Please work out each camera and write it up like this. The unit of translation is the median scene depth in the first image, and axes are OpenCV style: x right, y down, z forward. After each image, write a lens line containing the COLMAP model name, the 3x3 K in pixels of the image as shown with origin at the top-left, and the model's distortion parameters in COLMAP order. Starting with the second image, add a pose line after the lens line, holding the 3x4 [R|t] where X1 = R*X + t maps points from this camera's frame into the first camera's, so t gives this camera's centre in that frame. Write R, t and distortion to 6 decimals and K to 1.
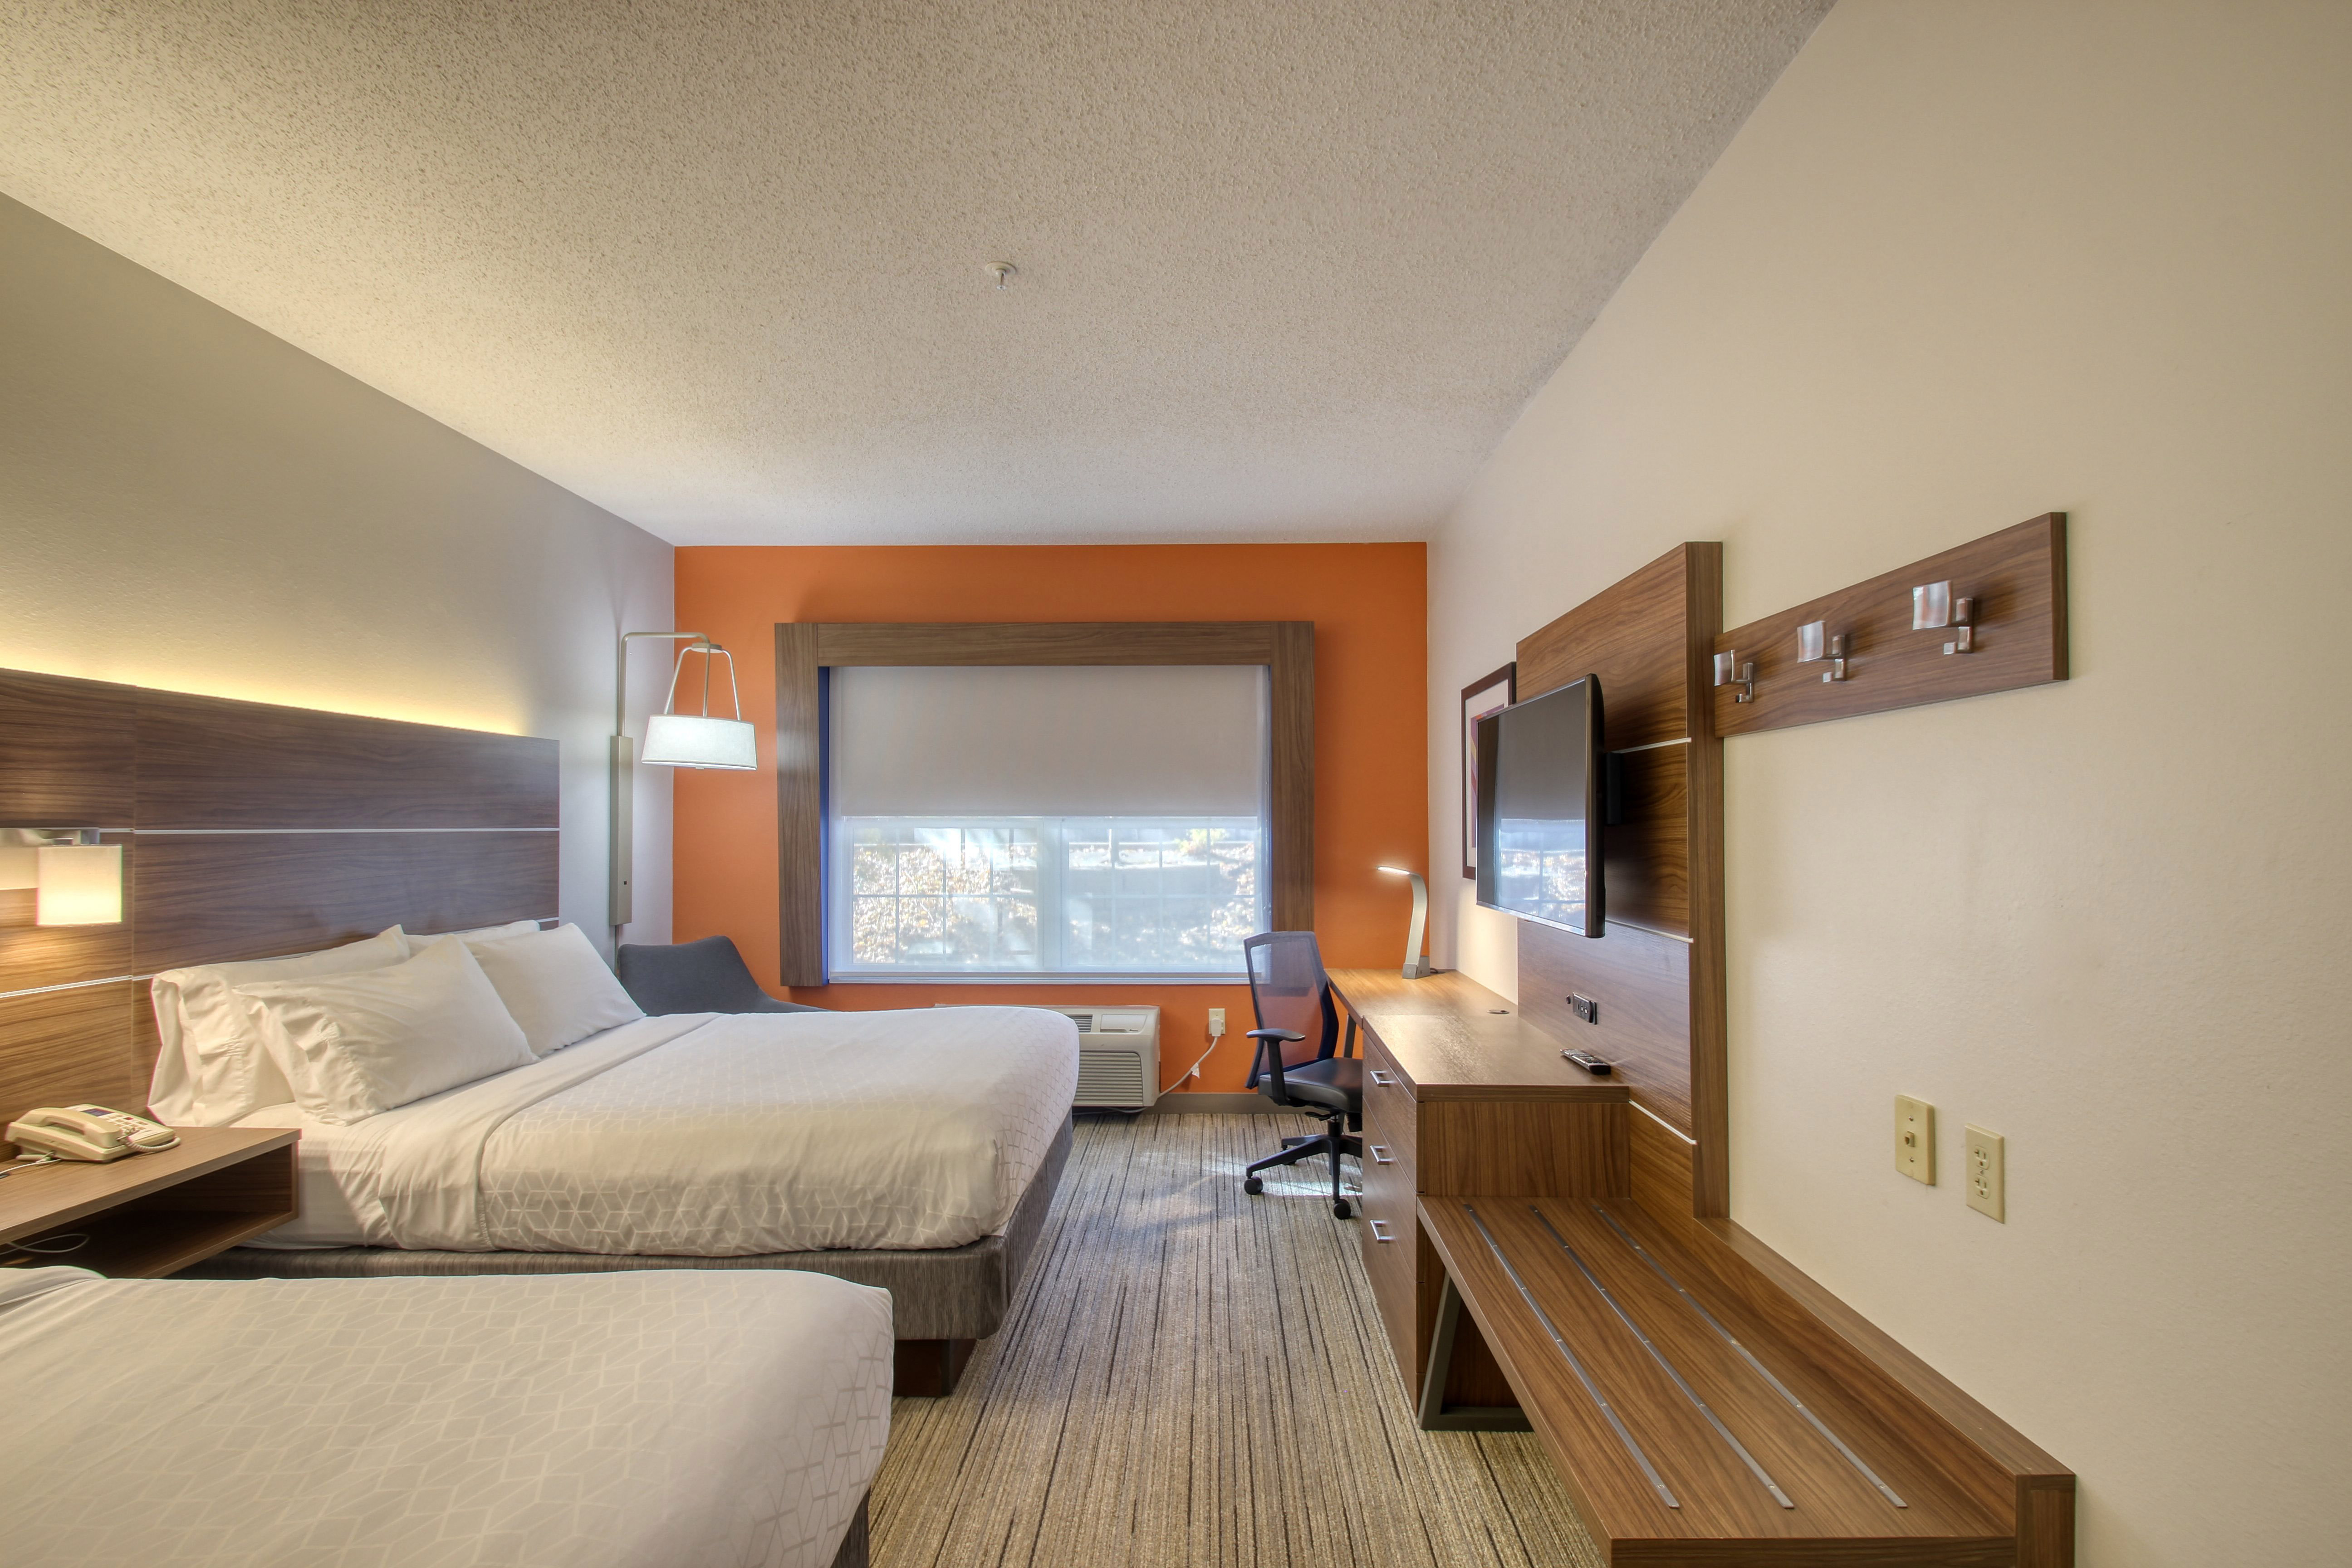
lens RADIAL K [[1082.6, 0, 1175.0], [0, 1082.6, 803.8], [0, 0, 1]] dist [0.009897, -0.017568]
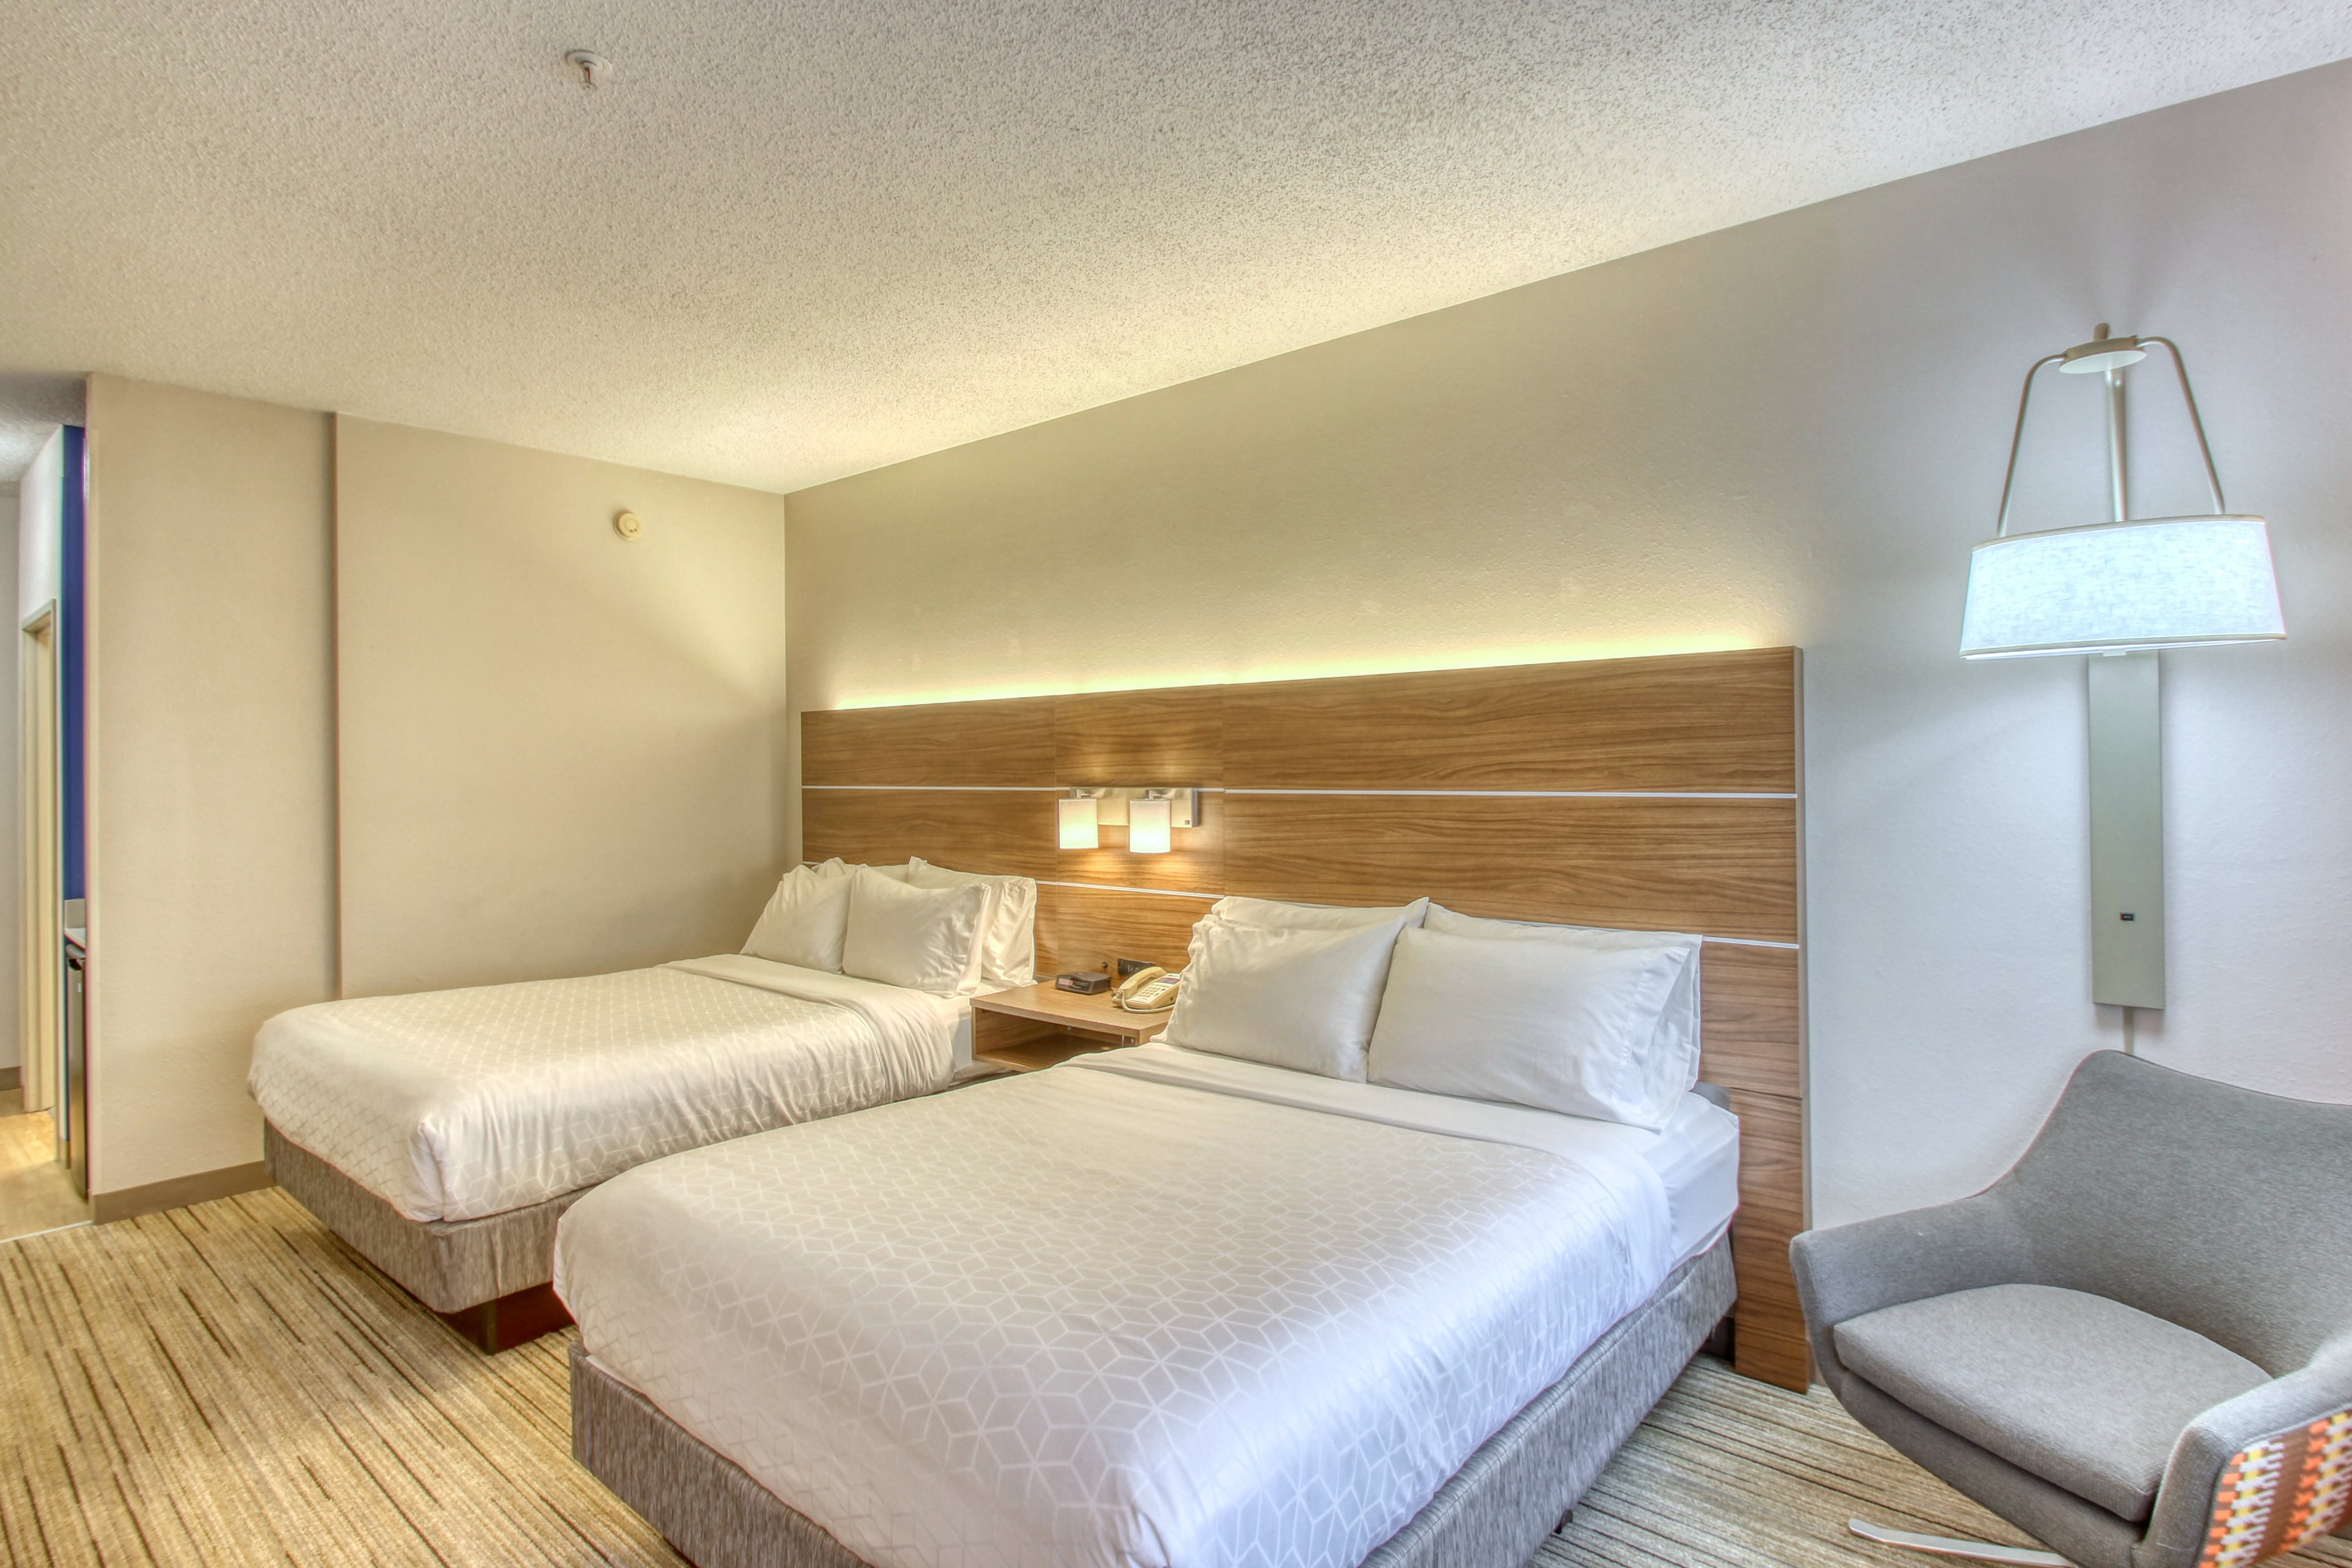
lens RADIAL K [[1084.8, 0, 1165.7], [0, 1084.8, 780.2], [0, 0, 1]] dist [0.011705, -0.027118]
pose [[-0.596574, 0.007166, -0.802526, 0.178937], [0.020010, 0.999782, -0.005948, 0.018521], [0.802308, -0.019607, -0.596588, 1.732711]]
